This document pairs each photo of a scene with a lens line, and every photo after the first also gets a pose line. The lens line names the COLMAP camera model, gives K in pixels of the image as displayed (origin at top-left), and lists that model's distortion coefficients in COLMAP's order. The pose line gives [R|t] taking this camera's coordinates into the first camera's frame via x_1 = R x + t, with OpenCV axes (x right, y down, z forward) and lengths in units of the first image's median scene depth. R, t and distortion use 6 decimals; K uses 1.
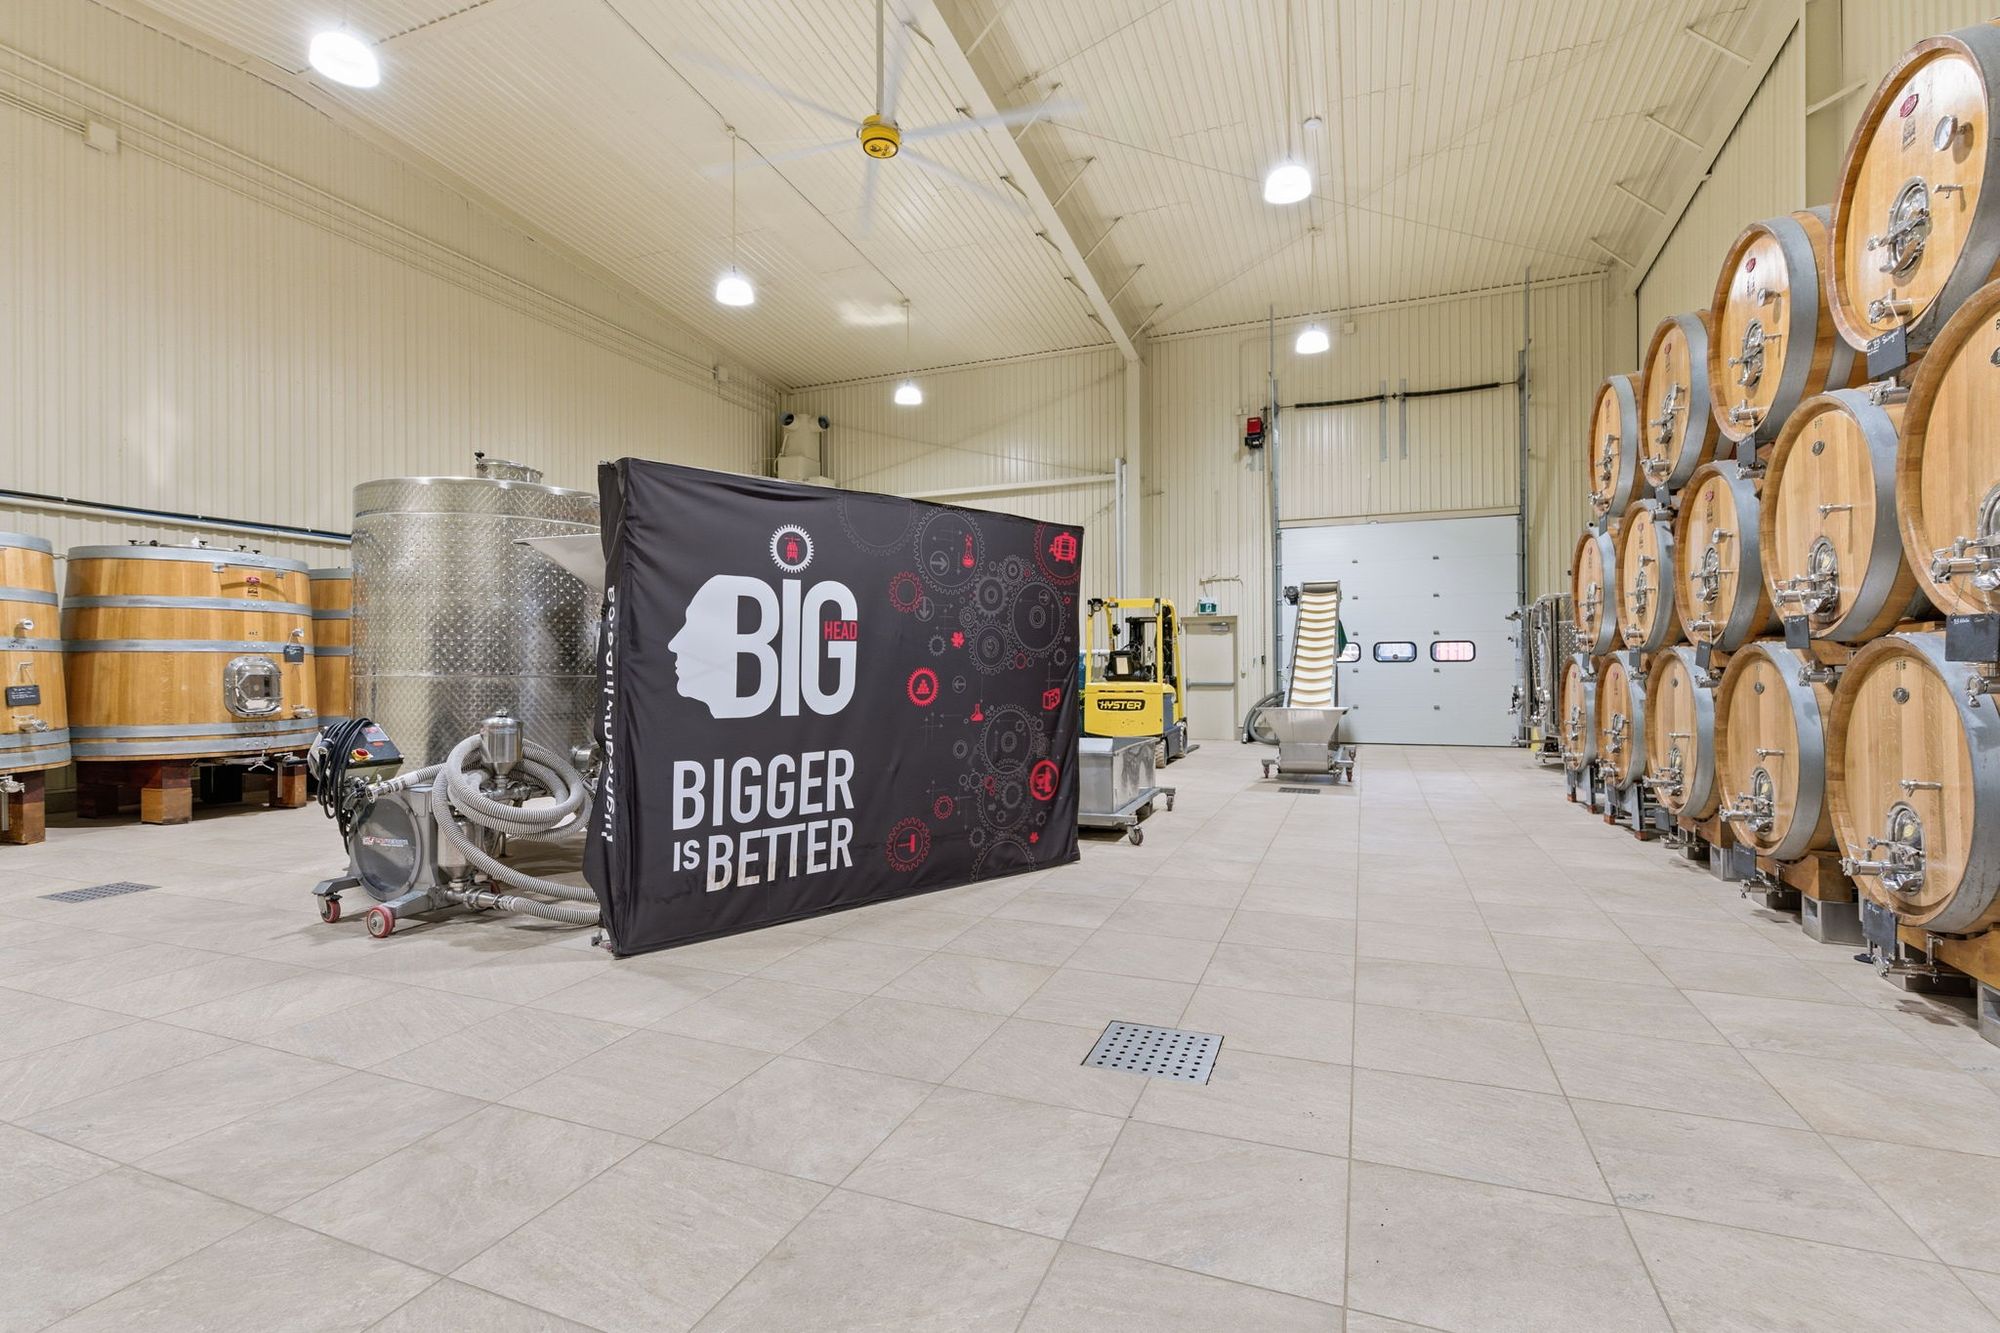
lens RADIAL K [[910.7, 0, 1011.0], [0, 910.7, 661.8], [0, 0, 1]] dist [0.000674, 0.000223]
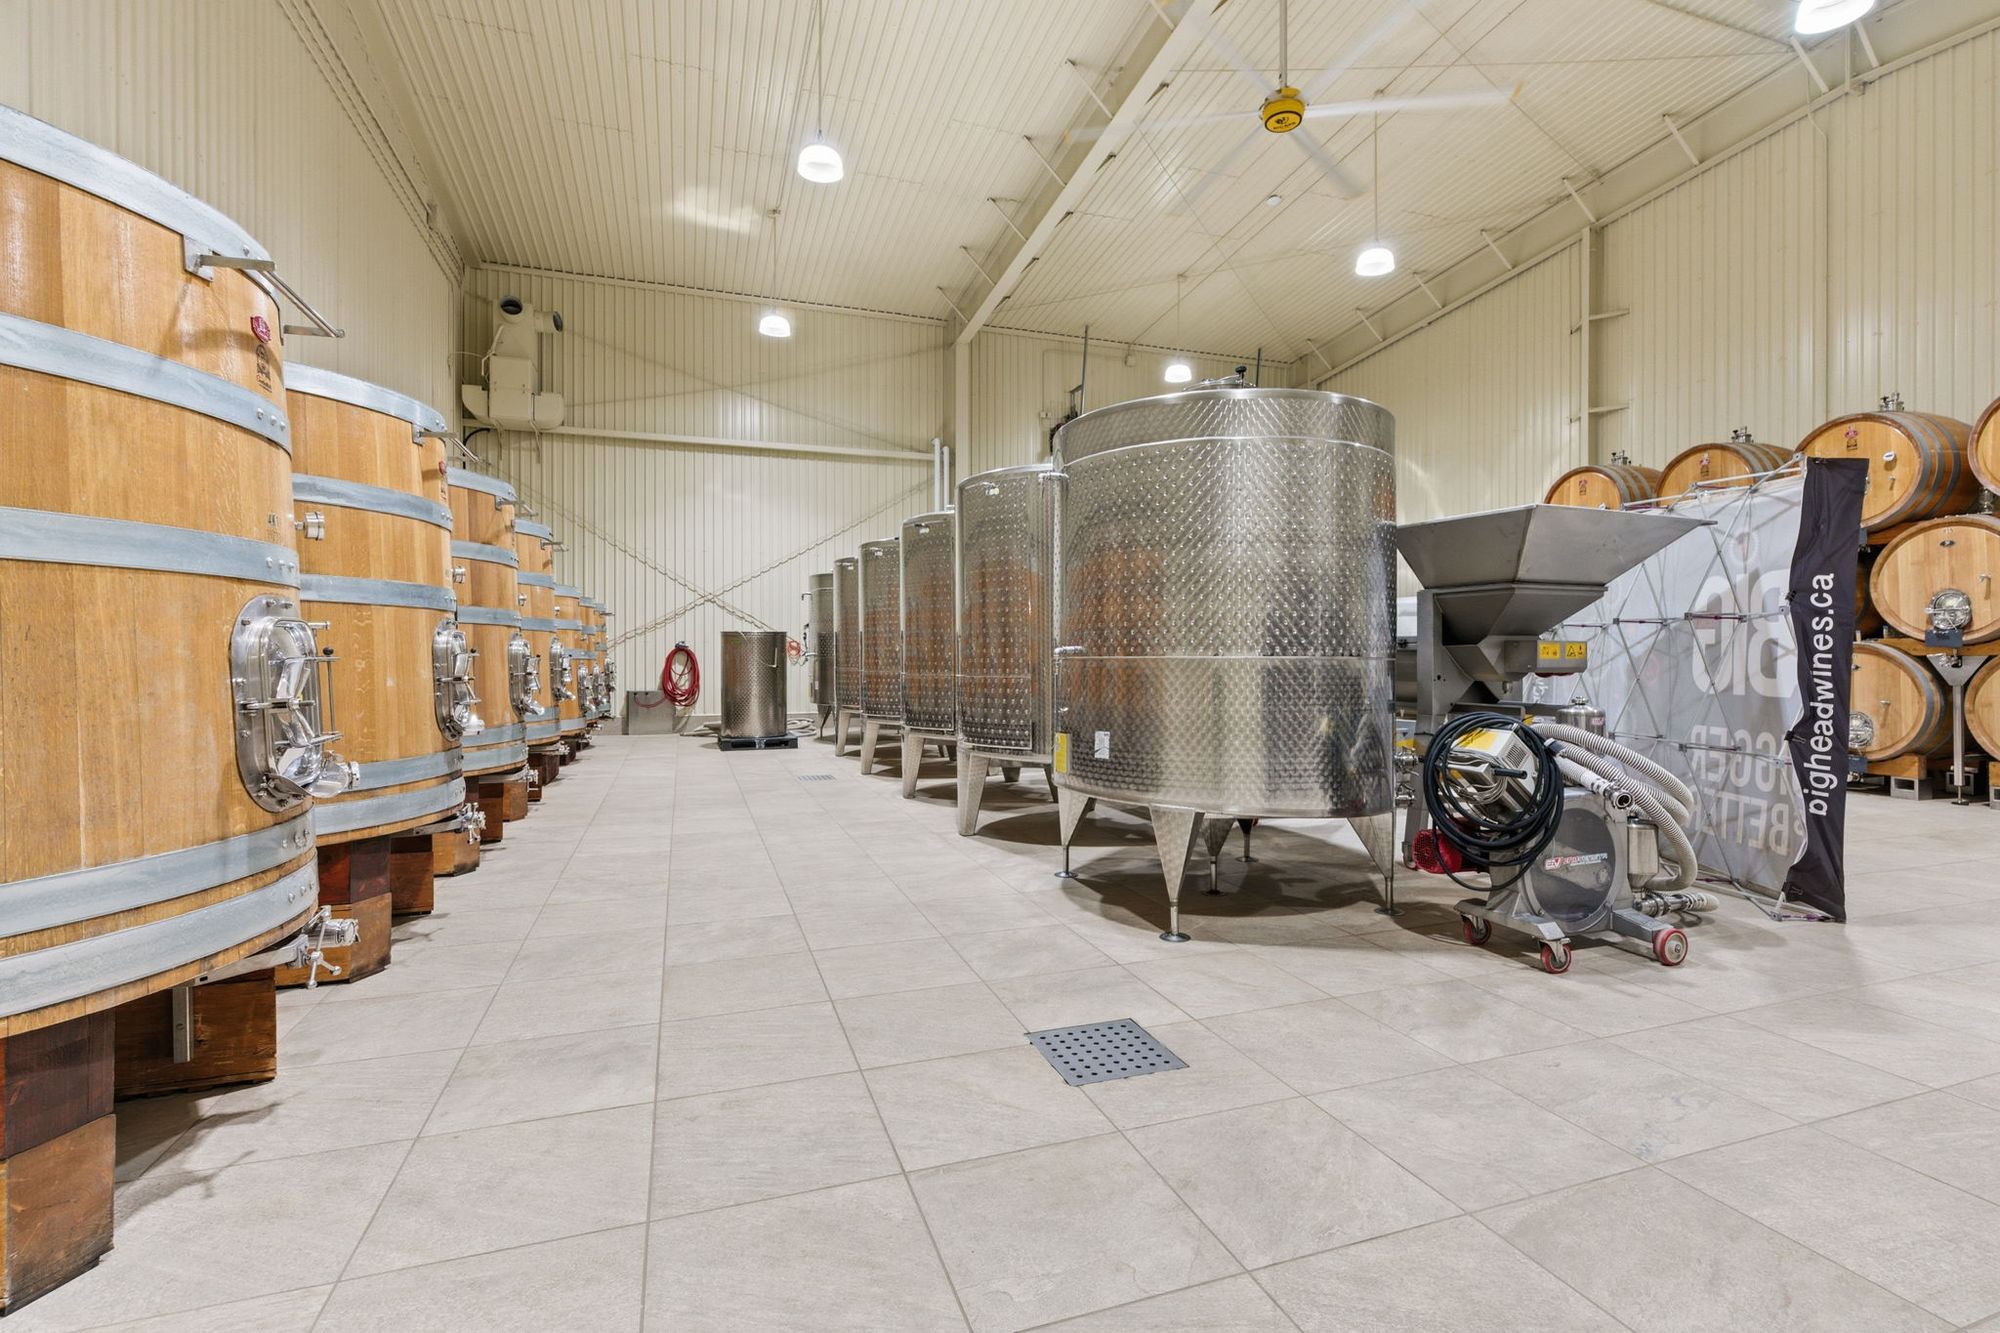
lens RADIAL K [[910.7, 0, 1011.0], [0, 910.7, 661.8], [0, 0, 1]] dist [0.000674, 0.000223]
pose [[0.752618, 0.001024, 0.658456, -0.715607], [-0.010888, 0.999881, 0.010890, 0.006737], [-0.658367, -0.015365, 0.752540, 0.319947]]
